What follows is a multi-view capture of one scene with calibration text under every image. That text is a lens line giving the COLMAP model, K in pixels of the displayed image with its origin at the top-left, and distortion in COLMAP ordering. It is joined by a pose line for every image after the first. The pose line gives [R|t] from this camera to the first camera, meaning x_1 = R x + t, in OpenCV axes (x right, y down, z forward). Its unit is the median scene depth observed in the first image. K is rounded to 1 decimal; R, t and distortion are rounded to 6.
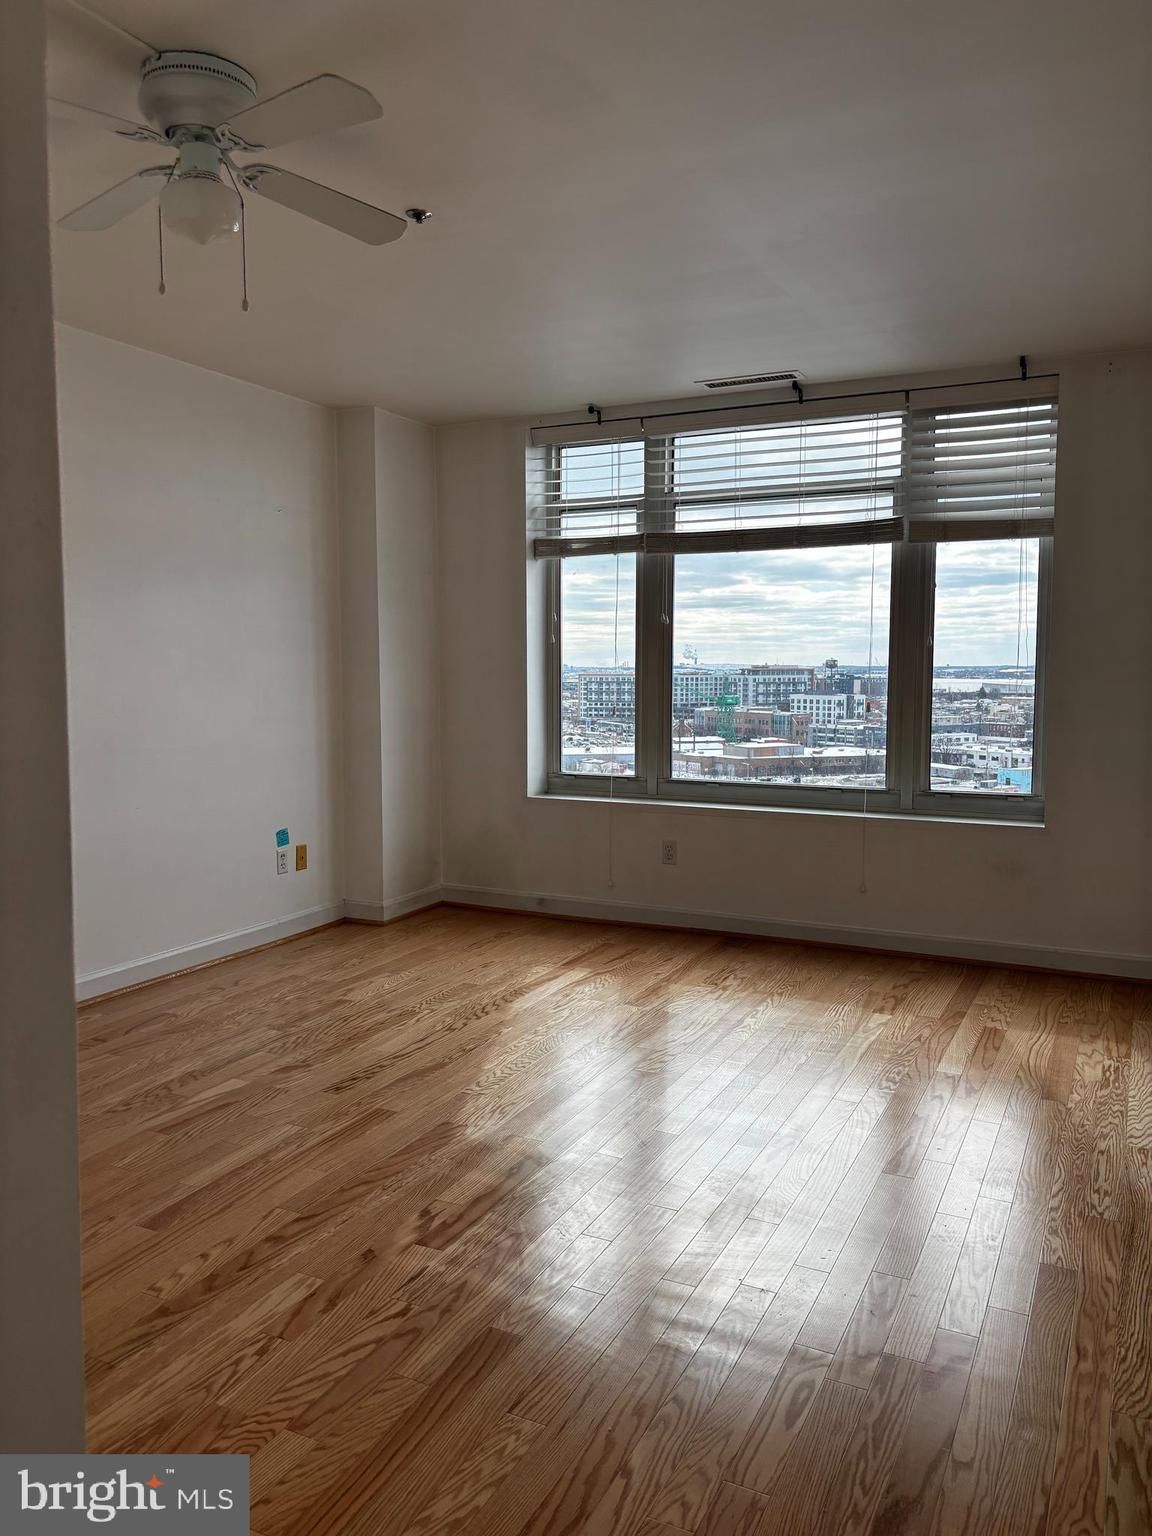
lens RADIAL K [[1177.6, 0, 576.0], [0, 1177.6, 768.0], [0, 0, 1]] dist [0.077398, -0.107164]
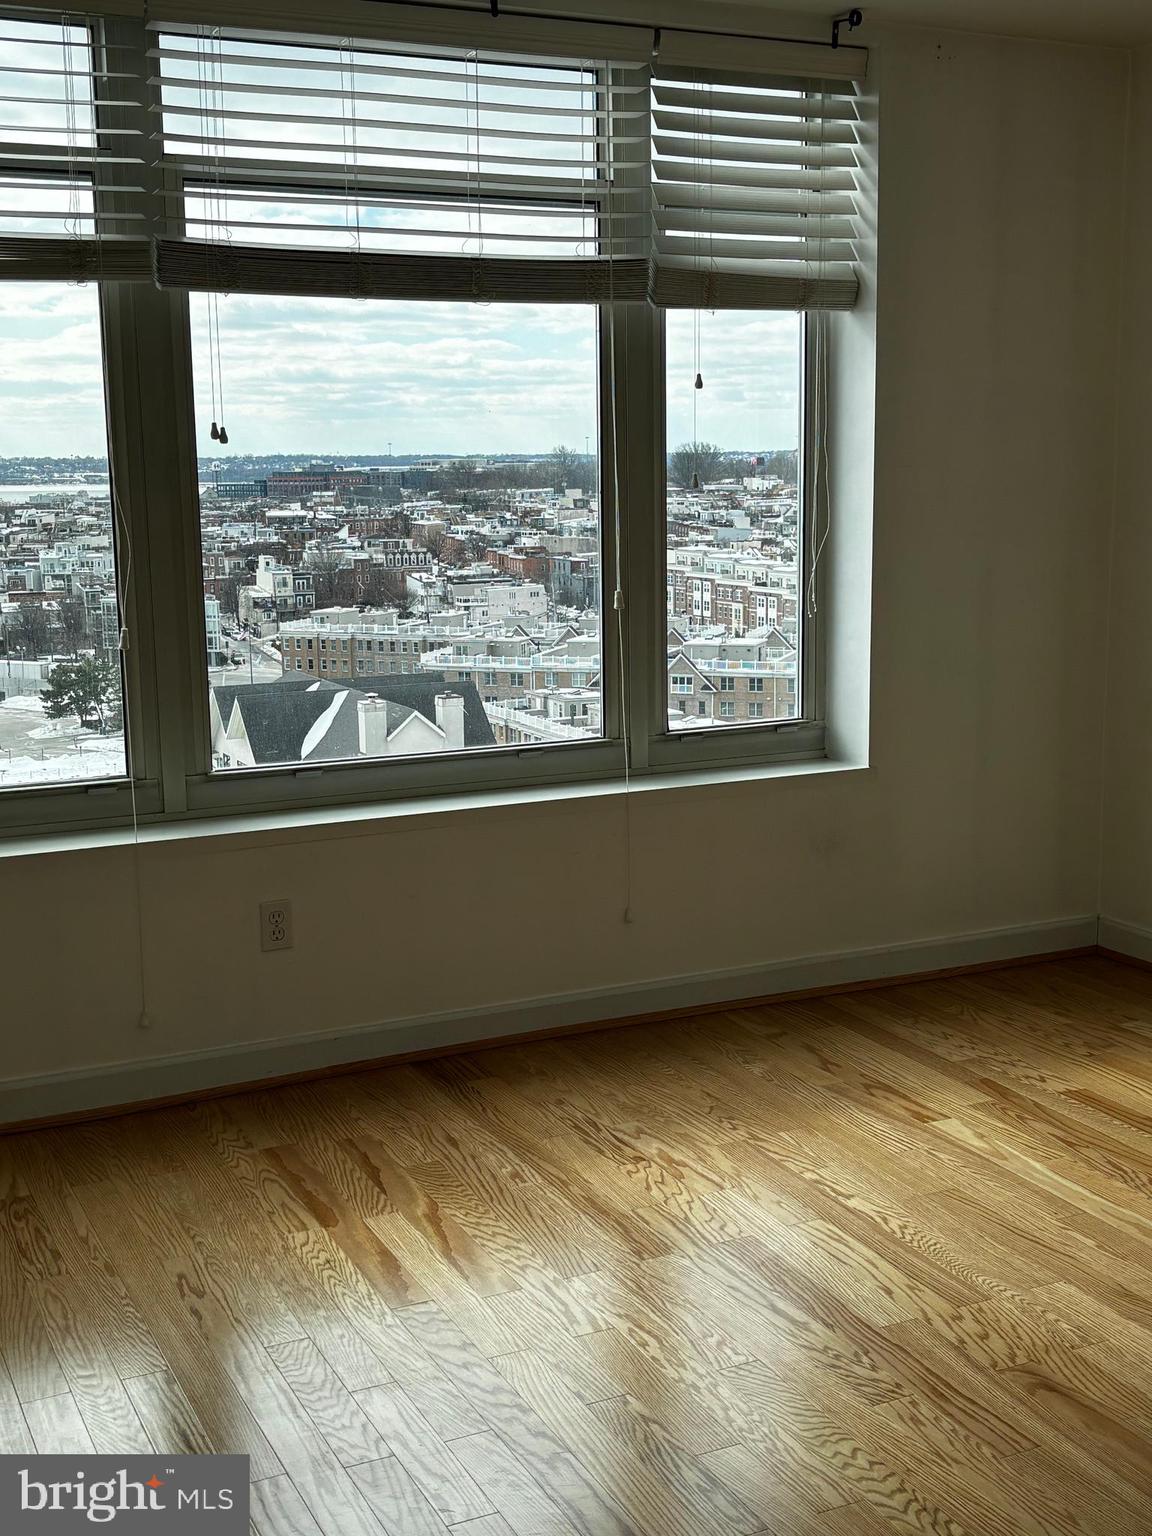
lens RADIAL K [[1825.2, 0, 580.5], [0, 1825.2, 749.8], [0, 0, 1]] dist [0.215292, -0.856757]
pose [[0.601607, -0.130754, 0.788018, -0.418060], [0.081165, 0.991412, 0.102538, -0.064733], [-0.794658, 0.002272, 0.607054, 0.439515]]
